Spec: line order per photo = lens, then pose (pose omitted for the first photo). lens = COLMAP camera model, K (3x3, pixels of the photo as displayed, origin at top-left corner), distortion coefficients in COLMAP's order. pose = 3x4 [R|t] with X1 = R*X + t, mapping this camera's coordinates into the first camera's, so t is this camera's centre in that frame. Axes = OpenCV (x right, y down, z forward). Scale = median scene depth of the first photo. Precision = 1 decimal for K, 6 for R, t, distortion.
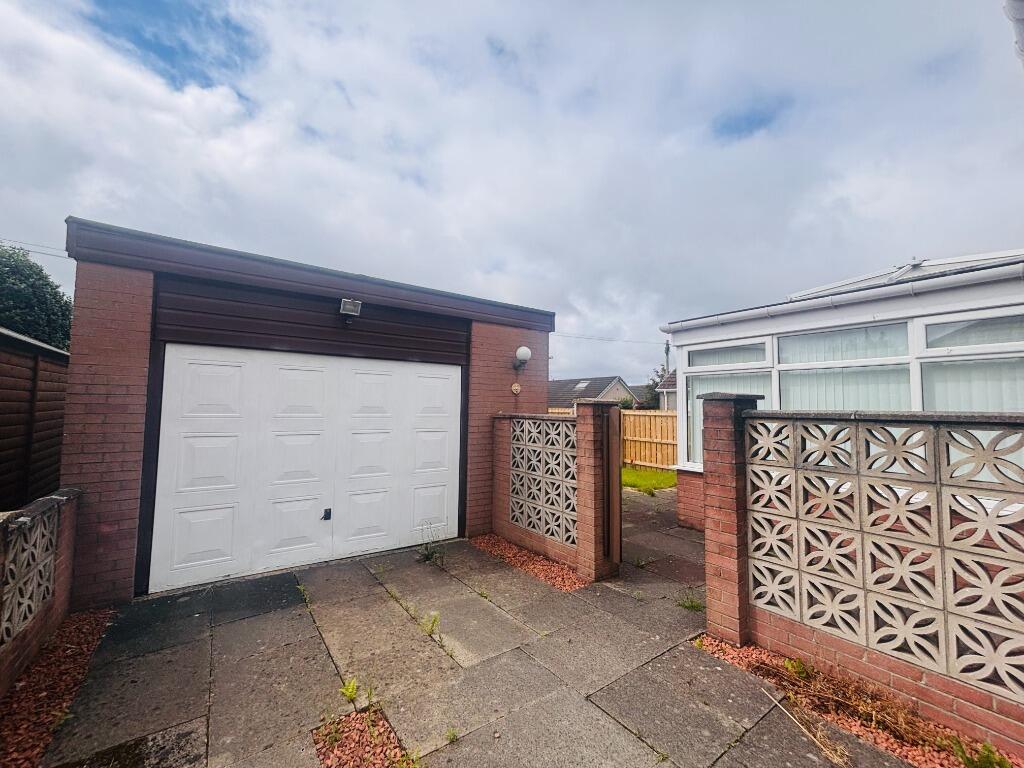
lens RADIAL K [[418.9, 0, 512.0], [0, 418.9, 384.0], [0, 0, 1]] dist [0.009346, 0.000007]
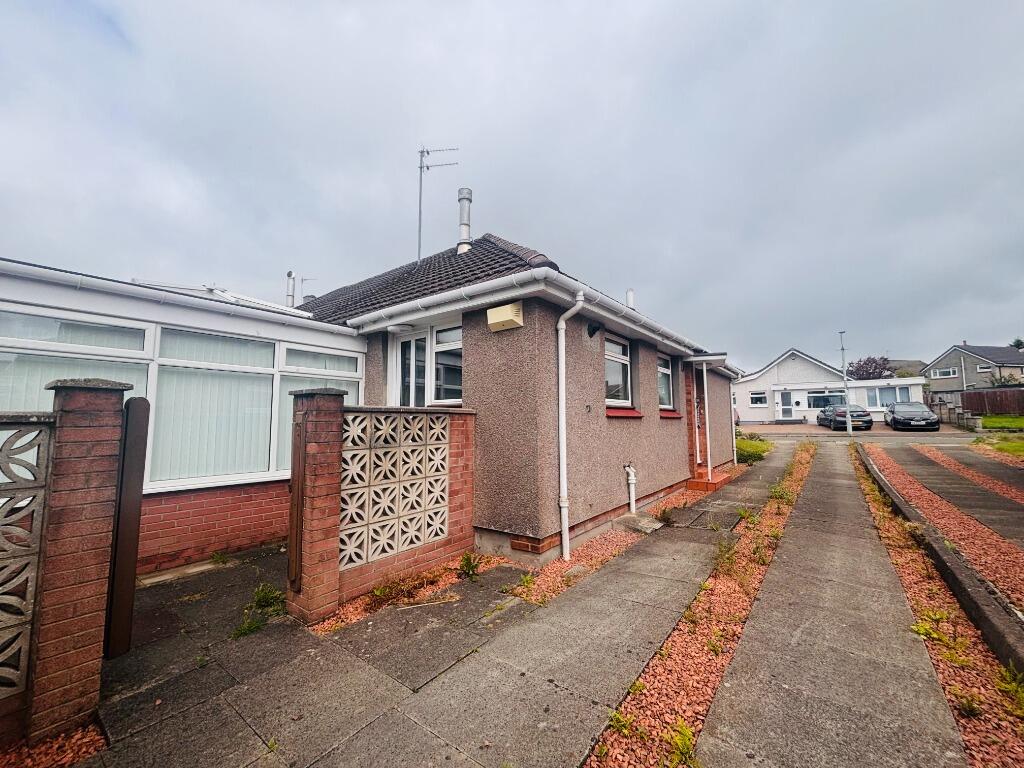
lens RADIAL K [[418.9, 0, 512.0], [0, 418.9, 384.0], [0, 0, 1]] dist [0.009346, 0.000007]
pose [[-0.270999, 0.054532, 0.961034, -0.760736], [-0.049074, 0.996313, -0.070372, 0.065427], [-0.961328, -0.066233, -0.267323, 0.938527]]
